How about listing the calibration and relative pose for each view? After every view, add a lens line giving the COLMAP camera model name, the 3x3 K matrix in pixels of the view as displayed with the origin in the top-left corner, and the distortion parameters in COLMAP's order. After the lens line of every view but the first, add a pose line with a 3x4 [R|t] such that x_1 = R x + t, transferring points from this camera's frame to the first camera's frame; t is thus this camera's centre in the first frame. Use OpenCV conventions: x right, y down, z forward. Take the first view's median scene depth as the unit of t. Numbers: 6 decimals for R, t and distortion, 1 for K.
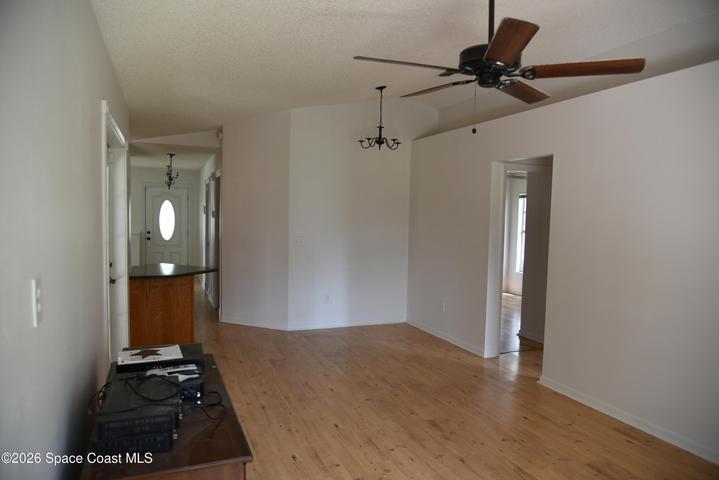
lens RADIAL K [[482.2, 0, 362.5], [0, 482.2, 242.9], [0, 0, 1]] dist [-0.044399, 0.006316]
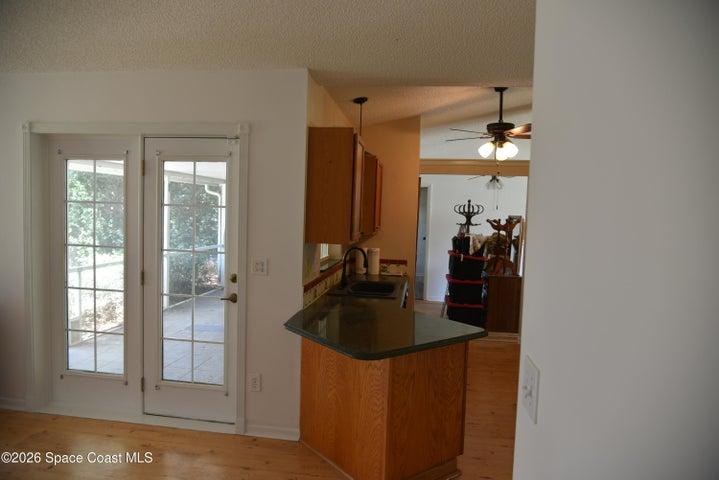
lens RADIAL K [[482.2, 0, 362.5], [0, 482.2, 242.9], [0, 0, 1]] dist [-0.044399, 0.006316]
pose [[-0.490001, 0.015166, -0.871590, 0.086250], [-0.098613, 0.992466, 0.072709, -0.094765], [0.866126, 0.121578, -0.484814, 1.521242]]
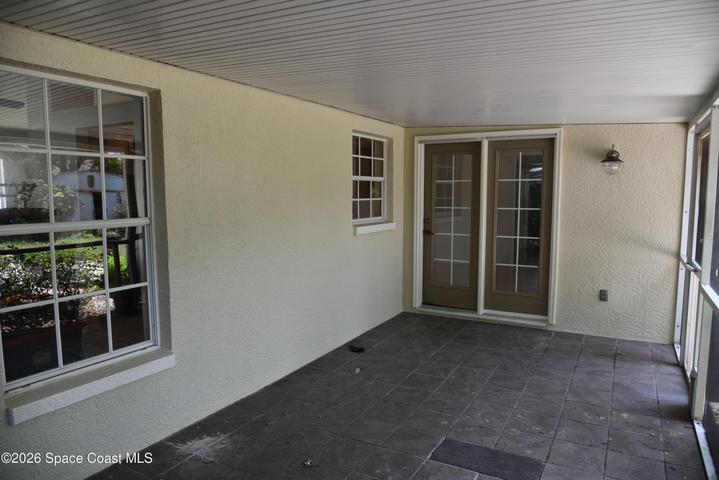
lens RADIAL K [[482.2, 0, 362.5], [0, 482.2, 242.9], [0, 0, 1]] dist [-0.044399, 0.006316]
pose [[0.784871, -0.090668, 0.612991, -1.533344], [0.060584, 0.995726, 0.069708, -0.006095], [-0.616691, -0.017574, 0.787009, -0.042069]]
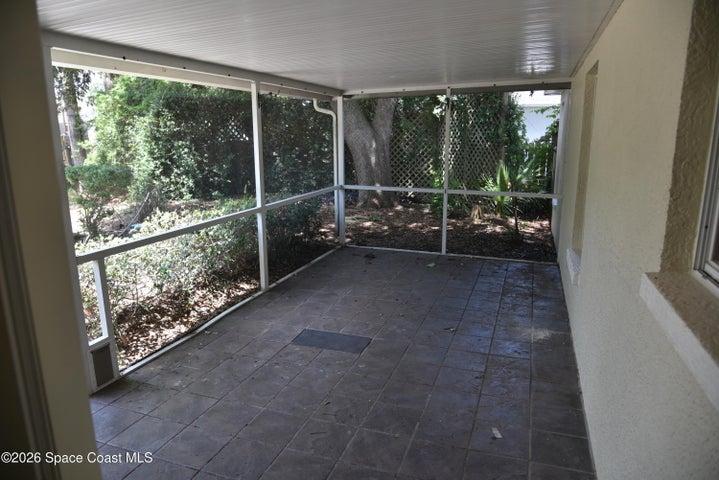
lens RADIAL K [[482.2, 0, 362.5], [0, 482.2, 242.9], [0, 0, 1]] dist [-0.044399, 0.006316]
pose [[-0.664790, 0.141936, -0.733422, -0.428250], [-0.056327, 0.969465, 0.238673, -0.056813], [0.744904, 0.199979, -0.636496, 0.944663]]
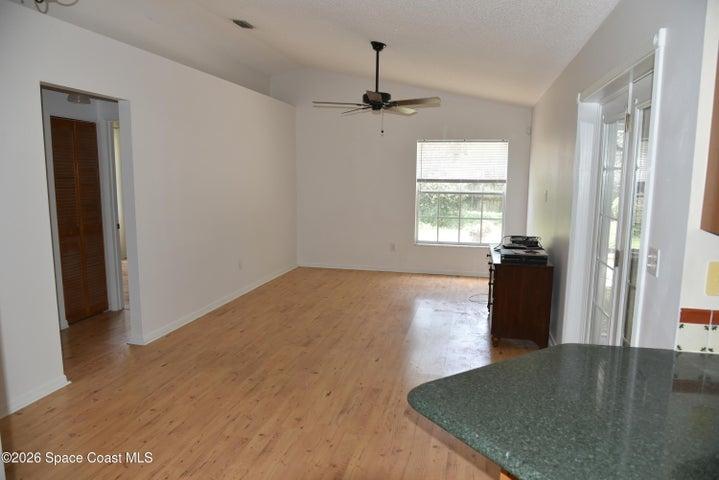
lens RADIAL K [[482.2, 0, 362.5], [0, 482.2, 242.9], [0, 0, 1]] dist [-0.044399, 0.006316]
pose [[-0.813872, -0.111050, 0.570333, -0.532089], [0.006847, 0.979665, 0.200523, -0.099092], [-0.581003, 0.167105, -0.796562, 1.546641]]
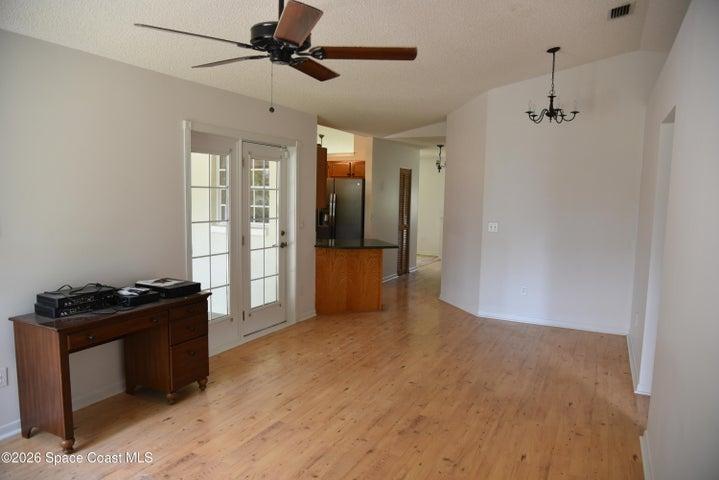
lens RADIAL K [[482.2, 0, 362.5], [0, 482.2, 242.9], [0, 0, 1]] dist [-0.044399, 0.006316]
pose [[0.653766, 0.068722, -0.753569, 0.630672], [-0.054142, 0.997563, 0.044002, 0.000727], [0.754757, 0.012032, 0.655894, 0.253434]]
